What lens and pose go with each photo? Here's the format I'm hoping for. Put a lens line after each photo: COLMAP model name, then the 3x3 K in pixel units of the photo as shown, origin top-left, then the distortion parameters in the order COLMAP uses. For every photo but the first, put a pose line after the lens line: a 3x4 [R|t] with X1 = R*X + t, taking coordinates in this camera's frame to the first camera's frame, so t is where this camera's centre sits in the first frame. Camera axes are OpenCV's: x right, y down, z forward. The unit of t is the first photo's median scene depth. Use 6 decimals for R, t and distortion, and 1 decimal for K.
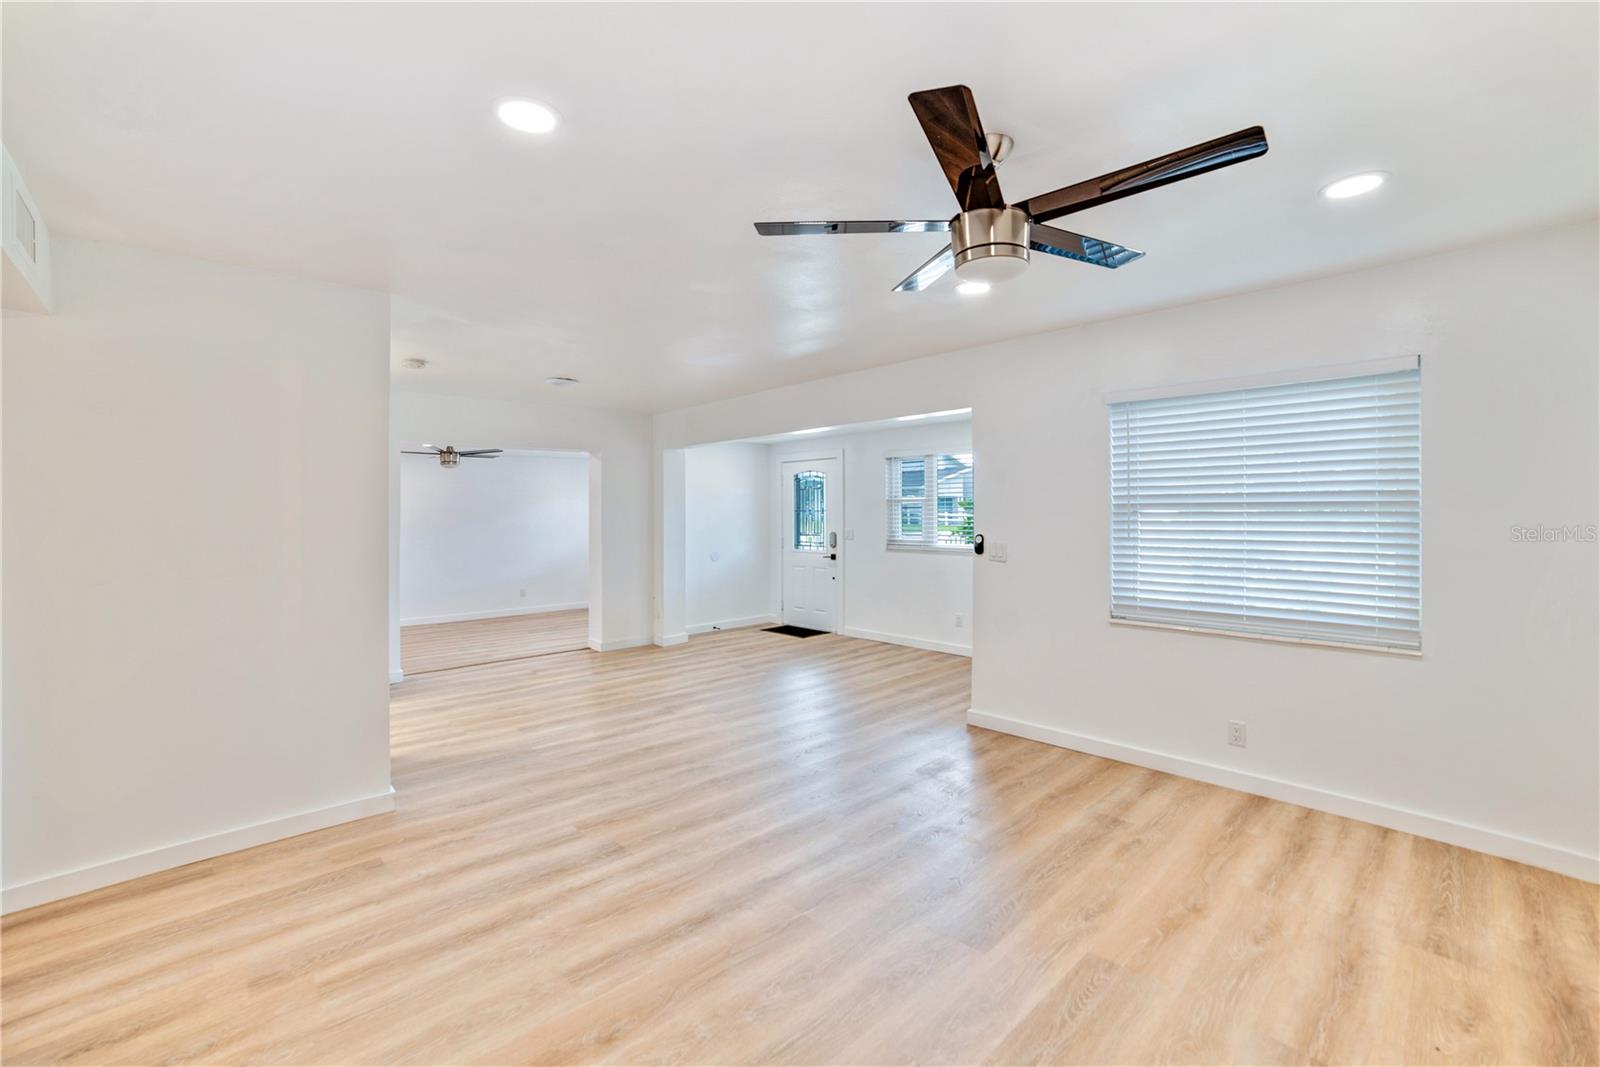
lens RADIAL K [[648.7, 0, 789.7], [0, 648.7, 521.5], [0, 0, 1]] dist [-0.094266, 0.032329]
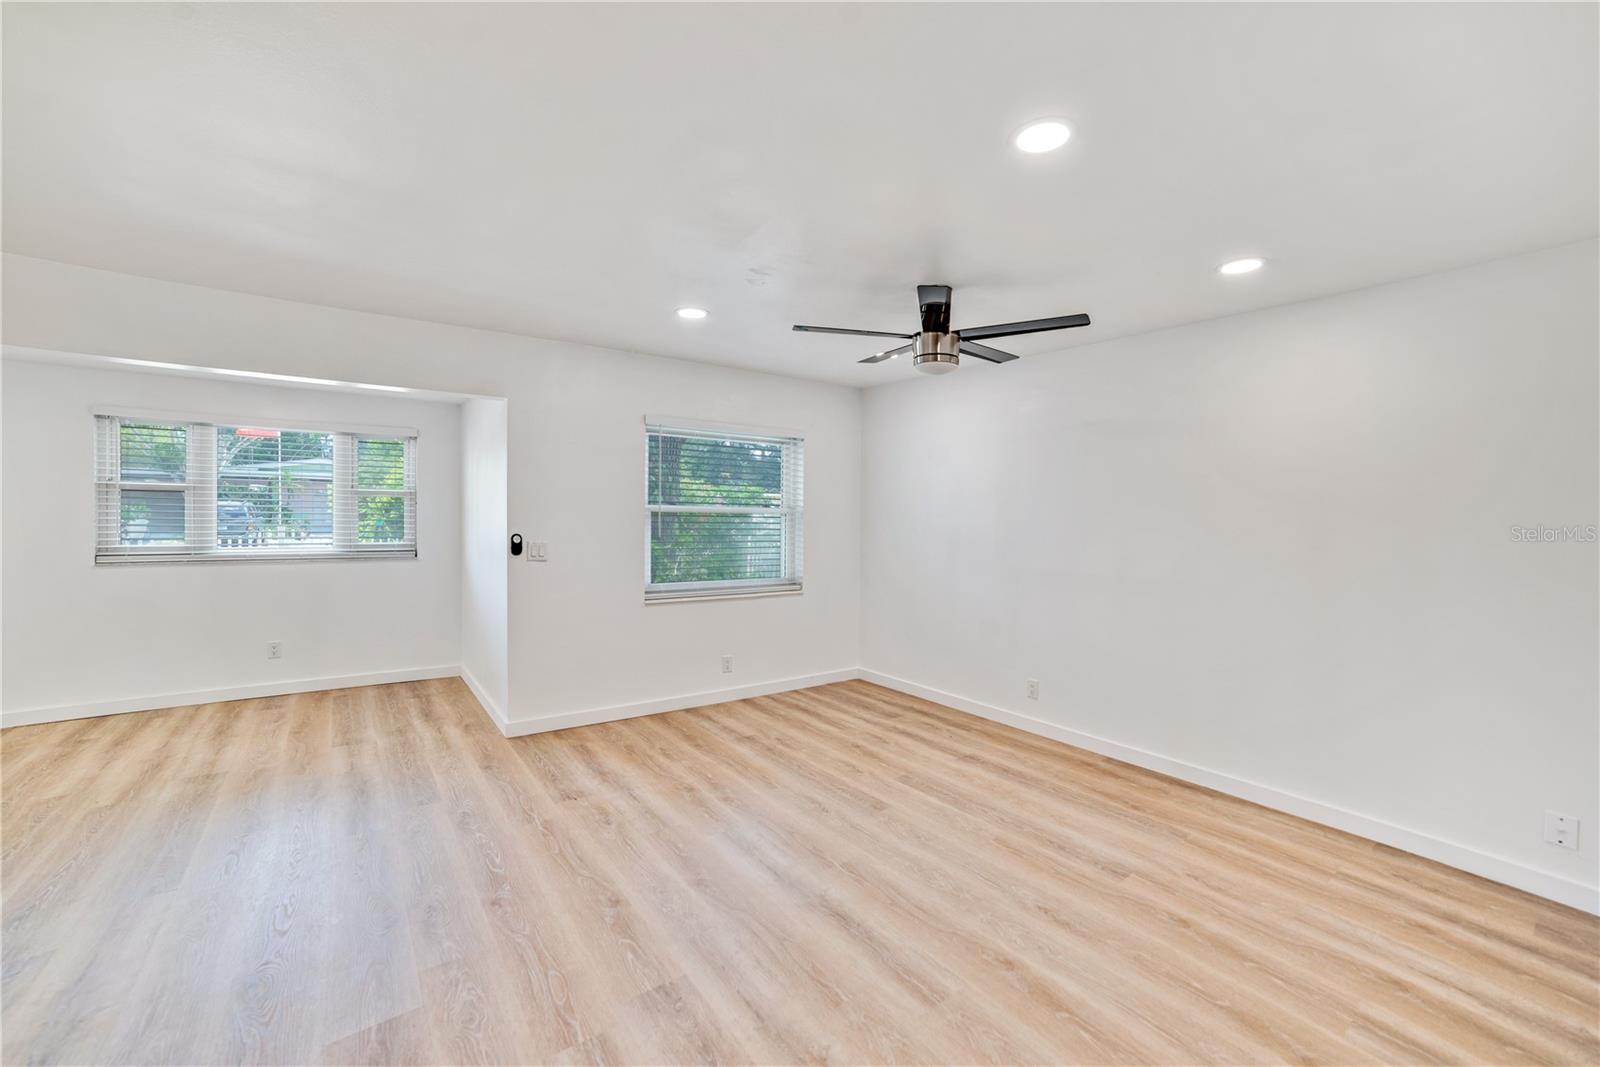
lens RADIAL K [[648.7, 0, 789.7], [0, 648.7, 521.5], [0, 0, 1]] dist [-0.094266, 0.032329]
pose [[0.141113, -0.006908, 0.989969, -0.929604], [-0.002913, 0.999968, 0.007393, -0.009068], [-0.989989, -0.003927, 0.141089, 0.762032]]
